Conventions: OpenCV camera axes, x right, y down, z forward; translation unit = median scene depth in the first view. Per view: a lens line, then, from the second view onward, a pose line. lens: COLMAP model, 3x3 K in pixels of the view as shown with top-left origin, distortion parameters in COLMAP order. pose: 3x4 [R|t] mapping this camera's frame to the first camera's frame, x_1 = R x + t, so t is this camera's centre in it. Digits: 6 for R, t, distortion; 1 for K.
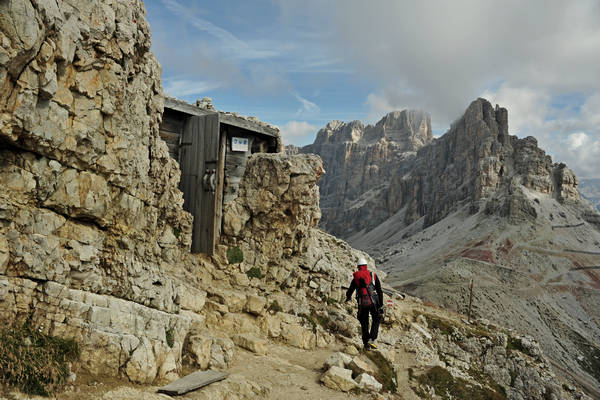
lens RADIAL K [[501.8, 0, 300.0], [0, 501.8, 200.0], [0, 0, 1]] dist [-0.131415, 0.006510]
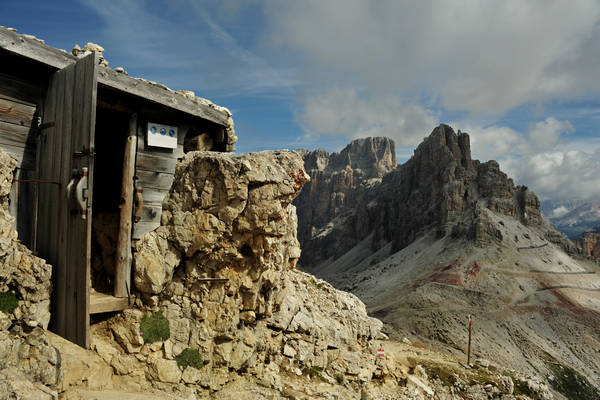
lens RADIAL K [[501.8, 0, 300.0], [0, 501.8, 200.0], [0, 0, 1]] dist [-0.131415, 0.006510]
pose [[0.997496, -0.022625, 0.067012, 0.000589], [0.026436, 0.998050, -0.056545, 0.001095], [-0.065602, 0.058175, 0.996149, 0.394460]]
